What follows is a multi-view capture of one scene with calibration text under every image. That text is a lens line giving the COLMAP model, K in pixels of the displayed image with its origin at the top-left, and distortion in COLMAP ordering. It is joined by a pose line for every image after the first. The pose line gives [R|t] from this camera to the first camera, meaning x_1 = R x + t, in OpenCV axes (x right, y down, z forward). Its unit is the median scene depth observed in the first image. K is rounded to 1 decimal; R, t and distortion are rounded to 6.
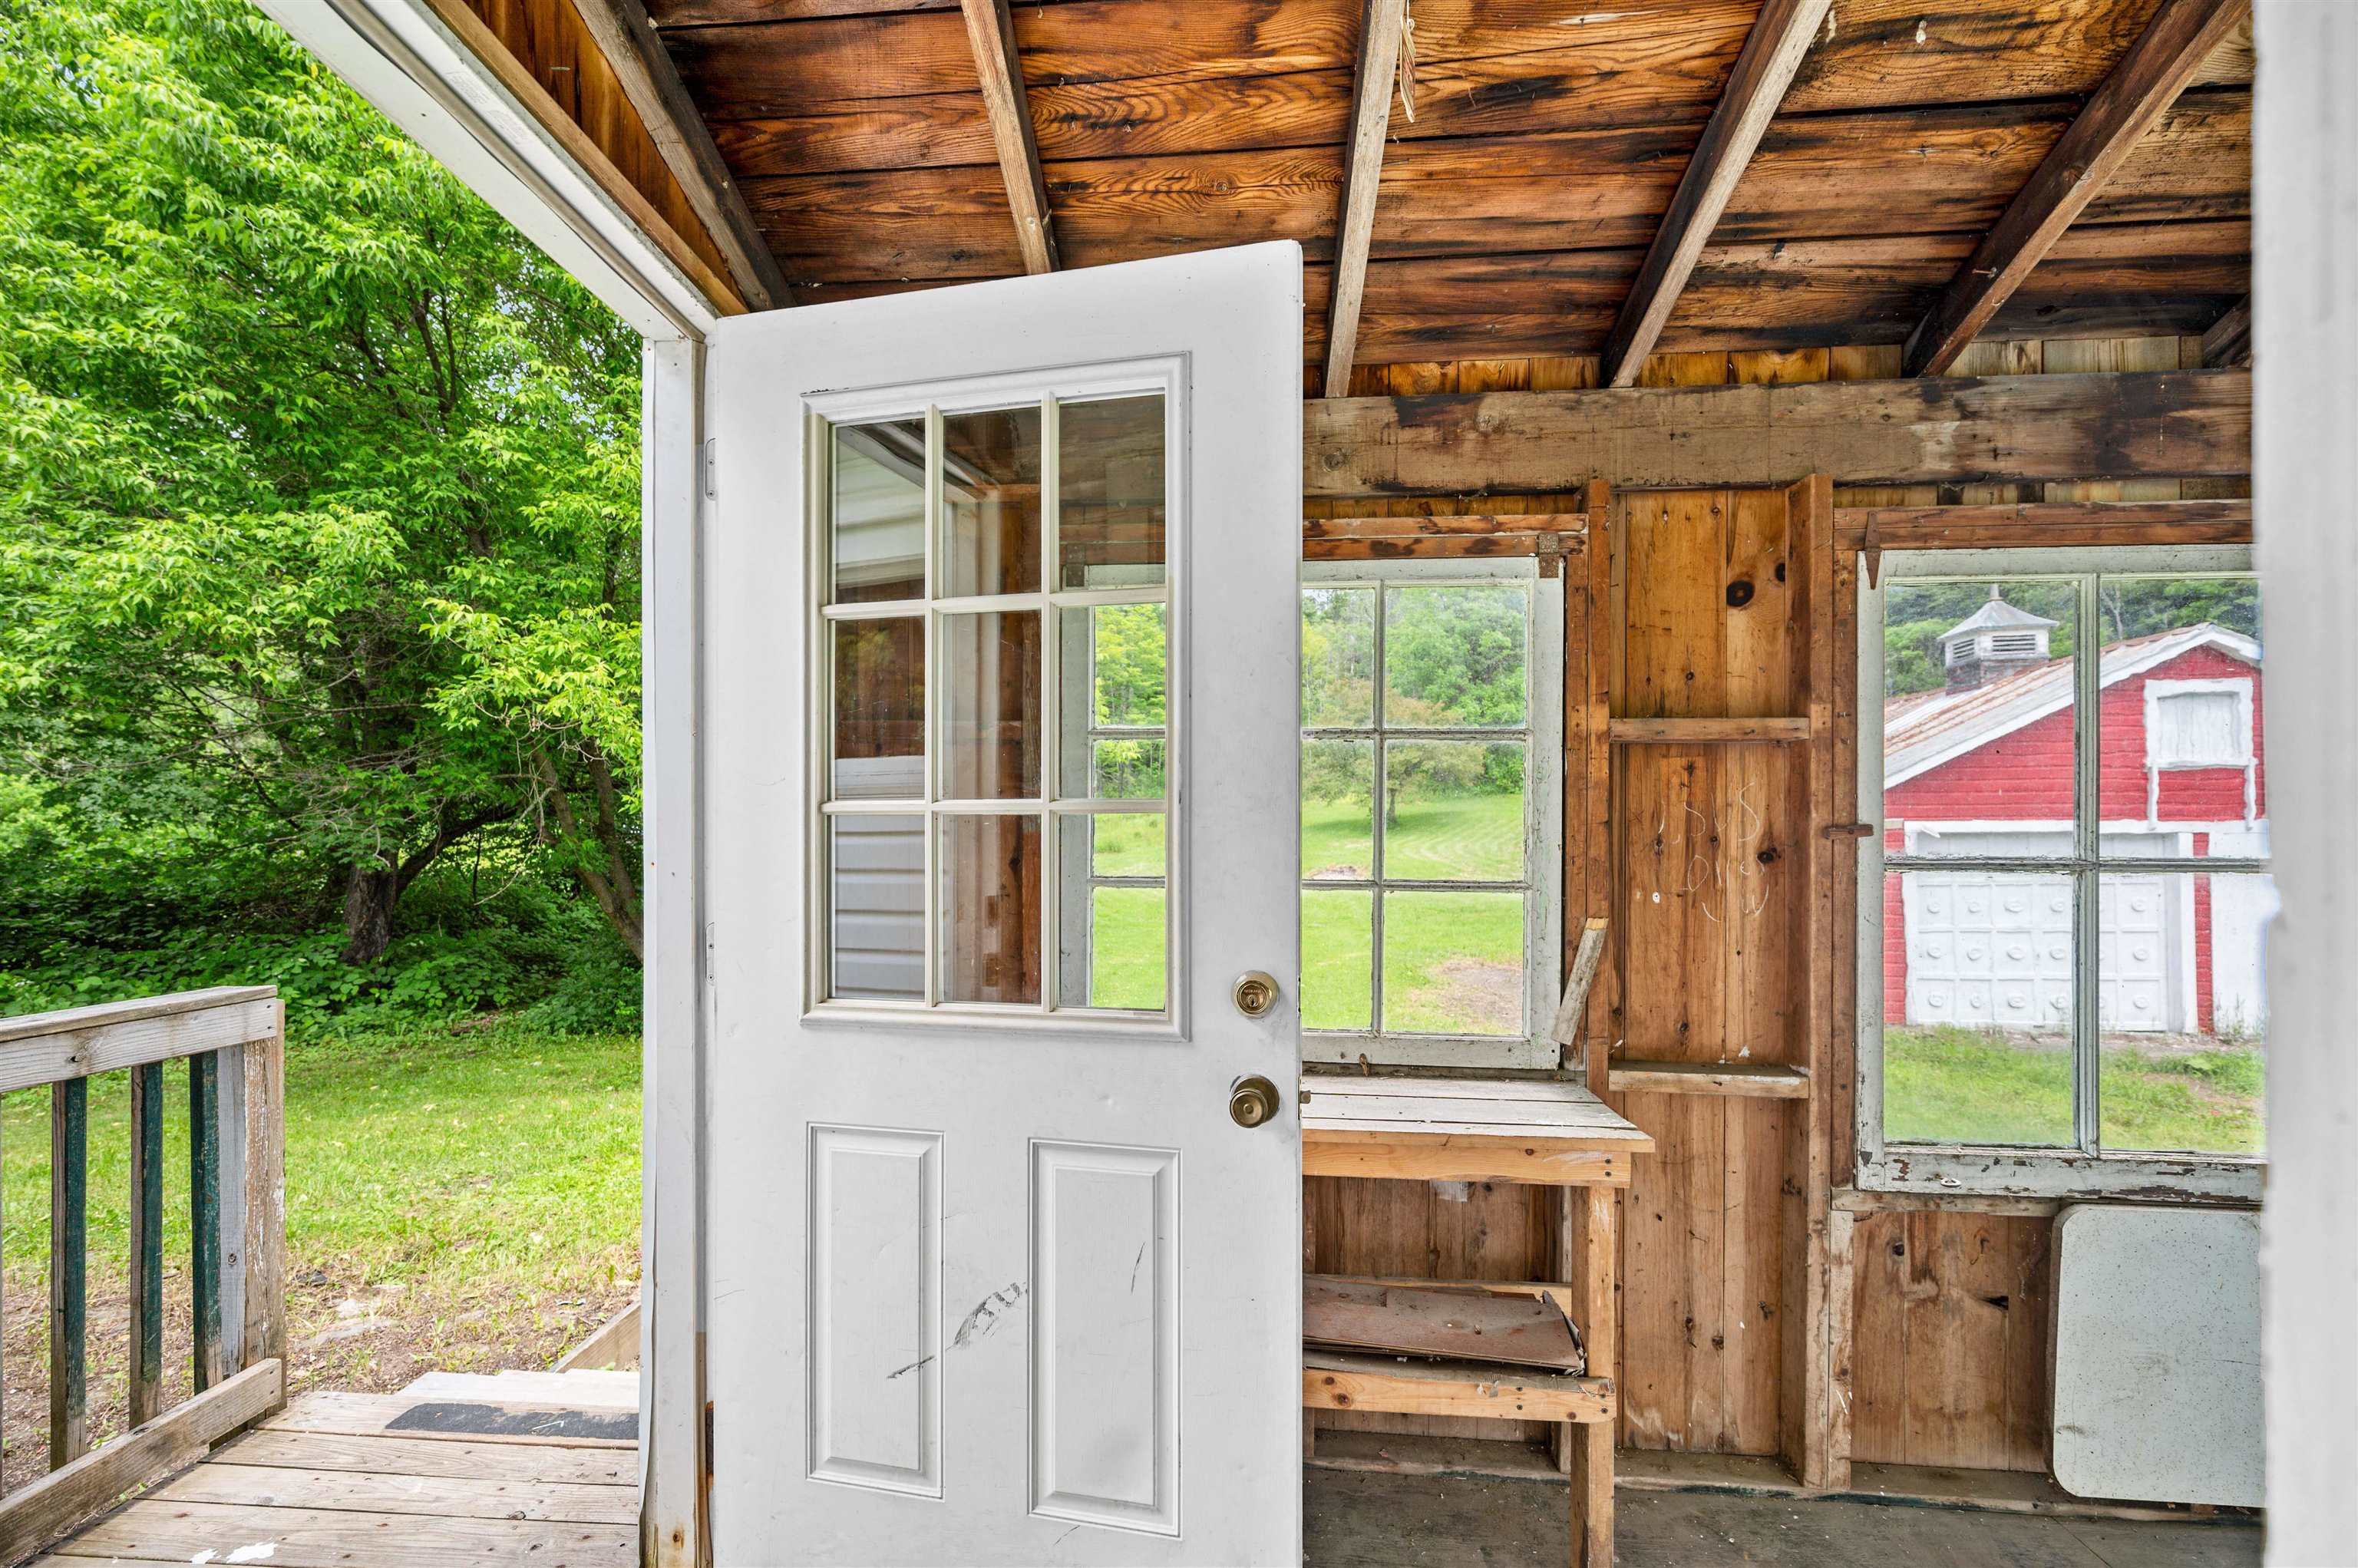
lens RADIAL K [[943.2, 0, 1132.1], [0, 943.2, 840.2], [0, 0, 1]] dist [-0.001073, 0.000143]
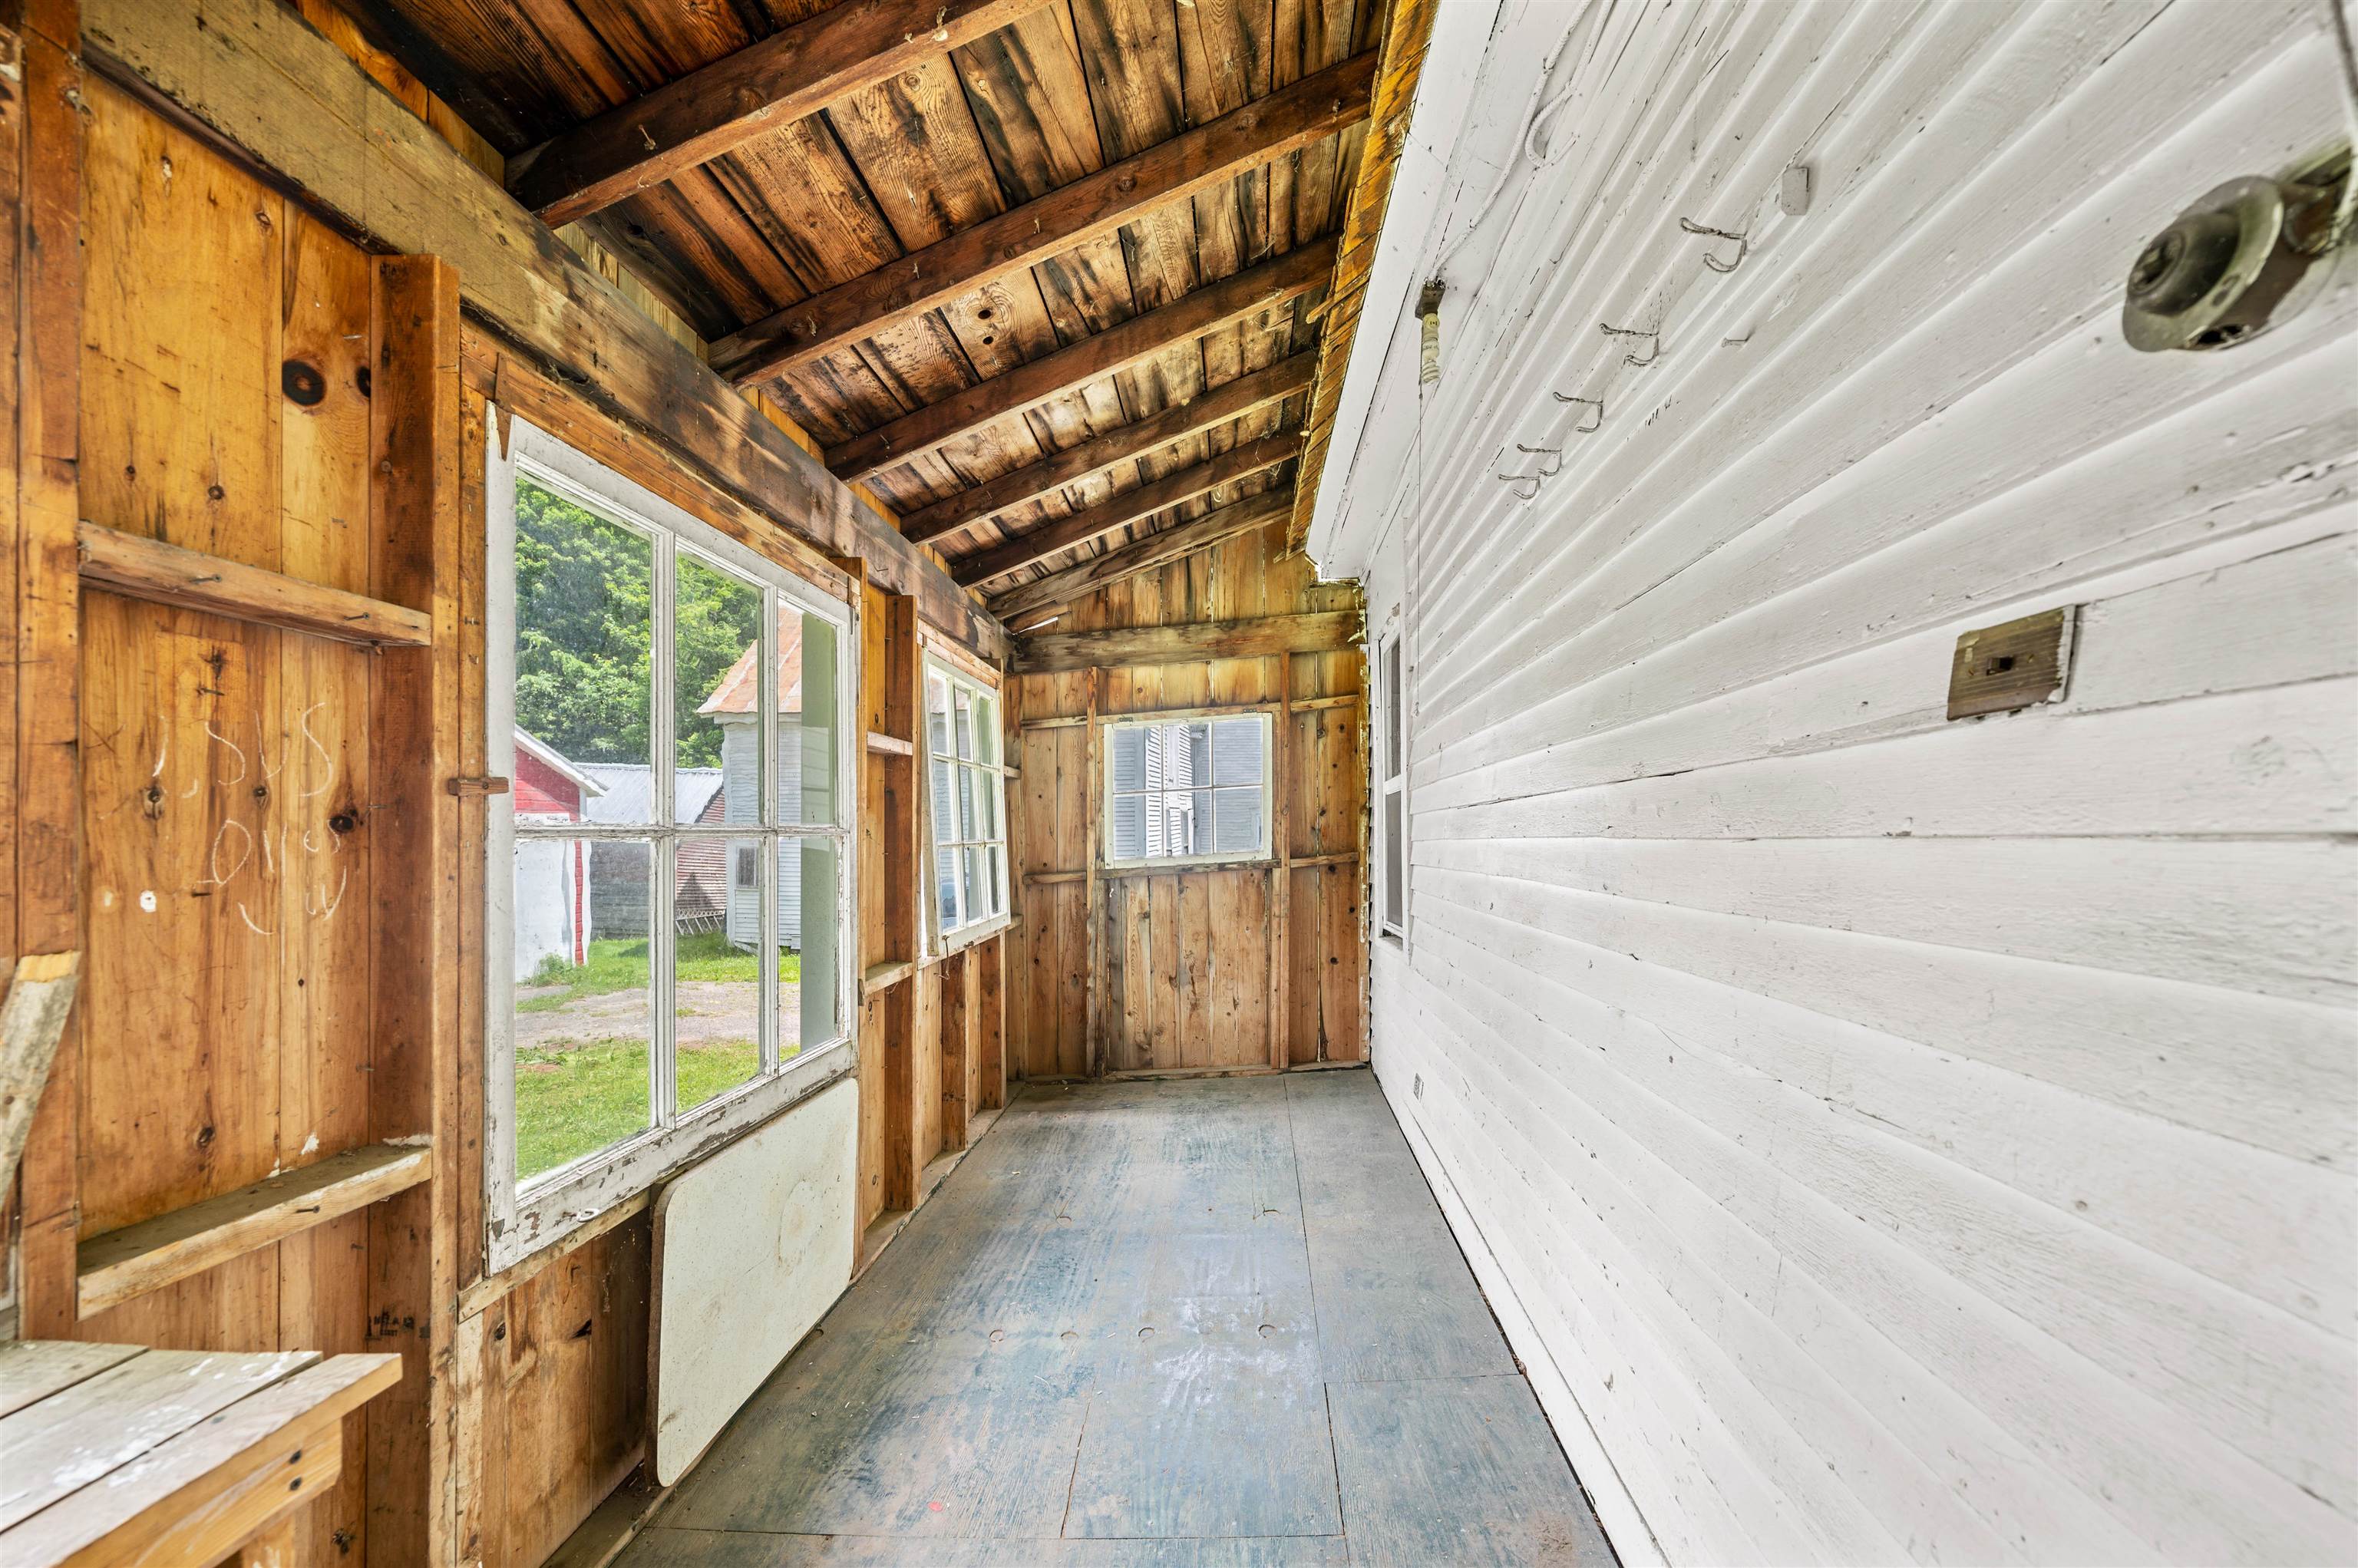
lens RADIAL K [[943.2, 0, 1198.7], [0, 943.2, 835.8], [0, 0, 1]] dist [-0.001073, 0.000143]
pose [[-0.046496, -0.006869, 0.998895, 0.017733], [0.008002, 0.999942, 0.007249, 0.027606], [-0.998886, 0.008330, -0.046438, 0.481234]]
